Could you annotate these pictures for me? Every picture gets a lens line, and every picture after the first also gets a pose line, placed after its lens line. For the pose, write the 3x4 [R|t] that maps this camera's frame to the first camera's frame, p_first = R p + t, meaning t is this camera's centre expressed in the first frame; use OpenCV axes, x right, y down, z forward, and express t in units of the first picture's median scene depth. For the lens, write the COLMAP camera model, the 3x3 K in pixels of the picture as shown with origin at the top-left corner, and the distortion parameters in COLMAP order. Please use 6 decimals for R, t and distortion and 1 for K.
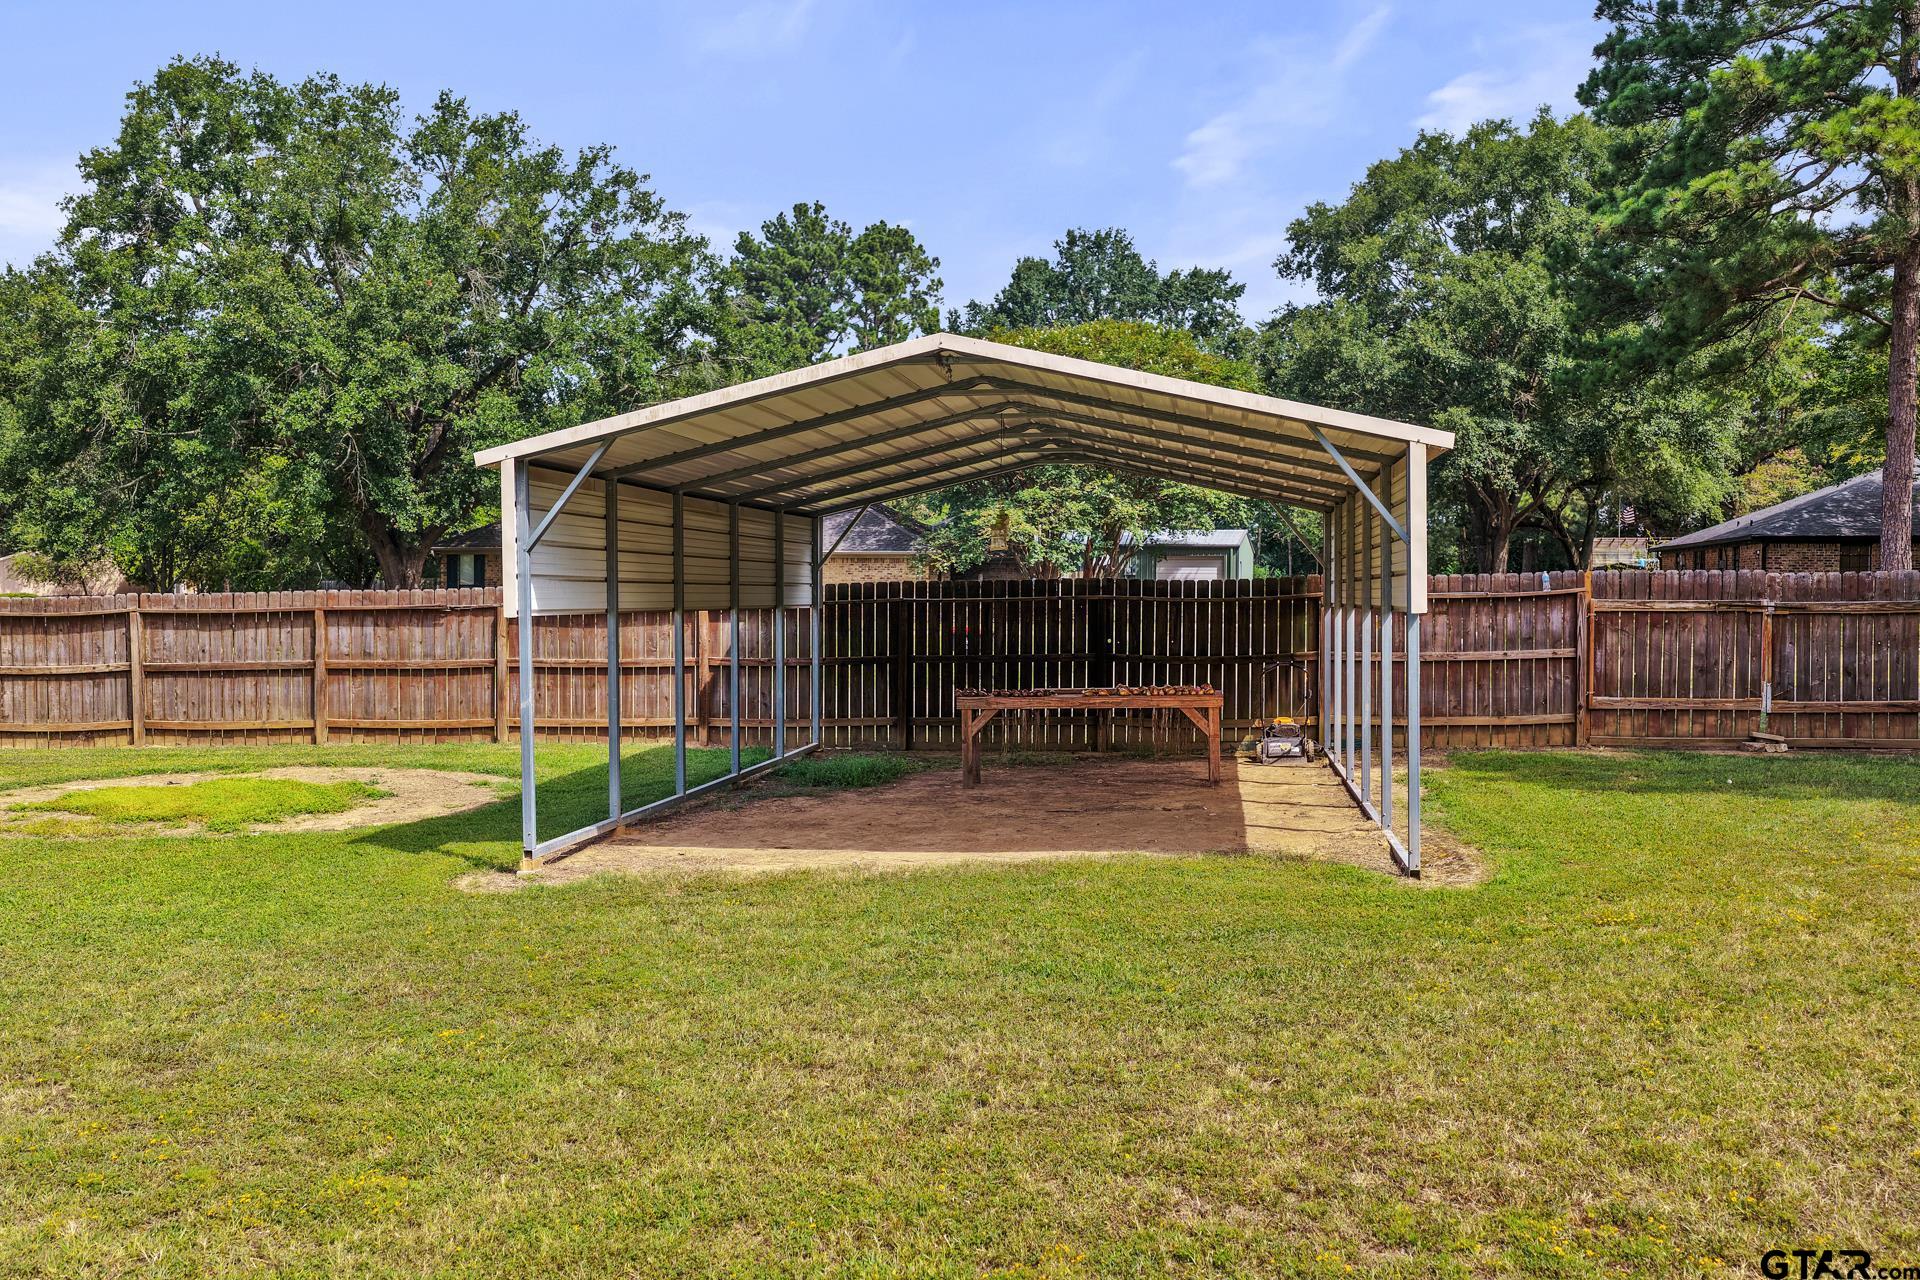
lens RADIAL K [[1649.1, 0, 960.0], [0, 1649.1, 640.0], [0, 0, 1]] dist [0.006602, 0.026704]
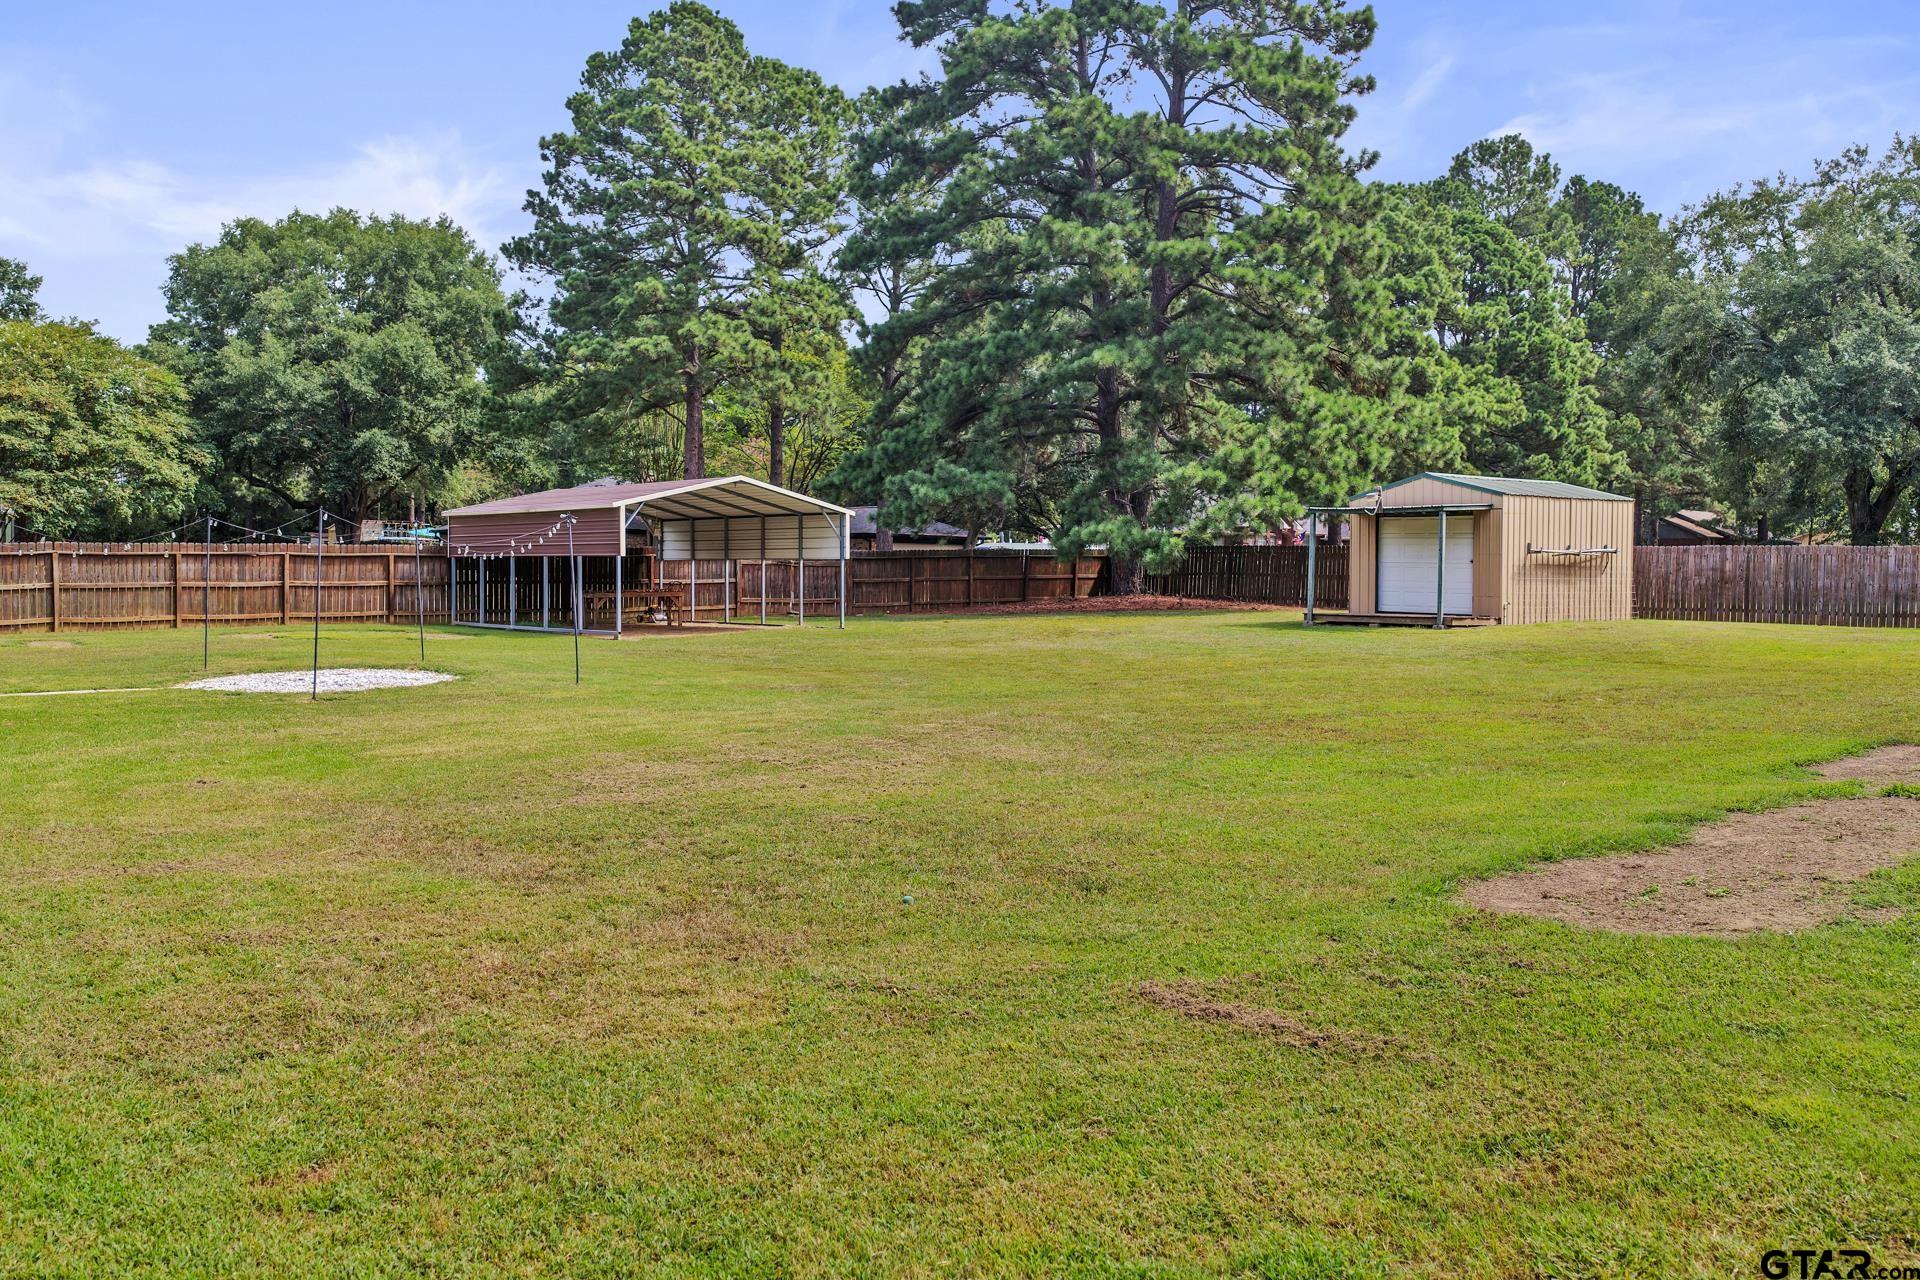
lens RADIAL K [[1649.1, 0, 960.0], [0, 1649.1, 640.0], [0, 0, 1]] dist [0.006602, 0.026704]
pose [[0.648775, -0.021389, 0.760680, -1.196691], [0.009981, 0.999758, 0.019598, 0.048095], [-0.760915, -0.005122, 0.648831, -0.801390]]
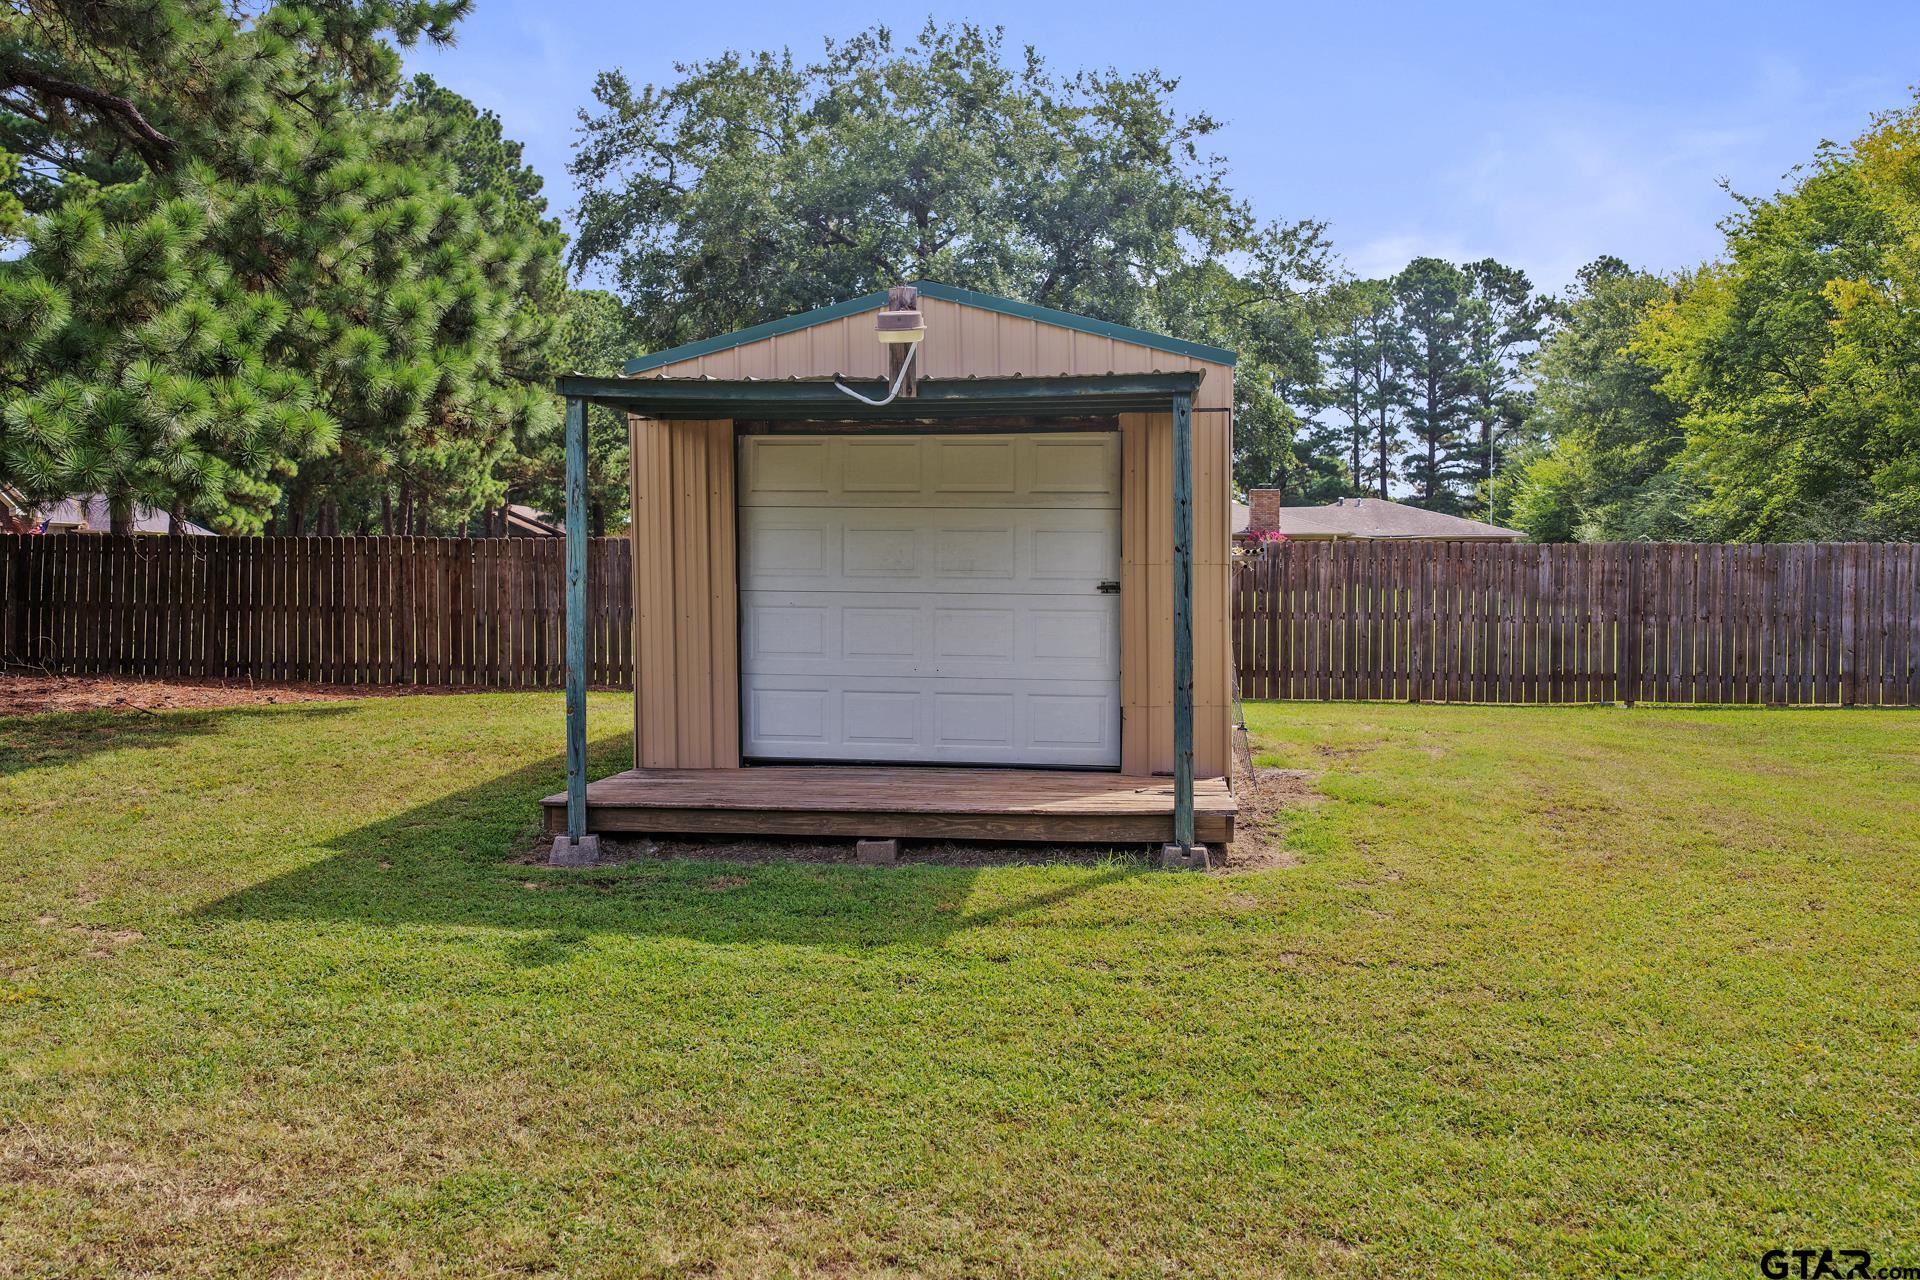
lens RADIAL K [[1649.1, 0, 960.0], [0, 1649.1, 640.0], [0, 0, 1]] dist [0.006602, 0.026704]
pose [[-0.026071, -0.032786, 0.999122, -0.446616], [0.028902, 0.999020, 0.033536, 0.019082], [-0.999242, 0.029751, -0.025098, -0.299054]]
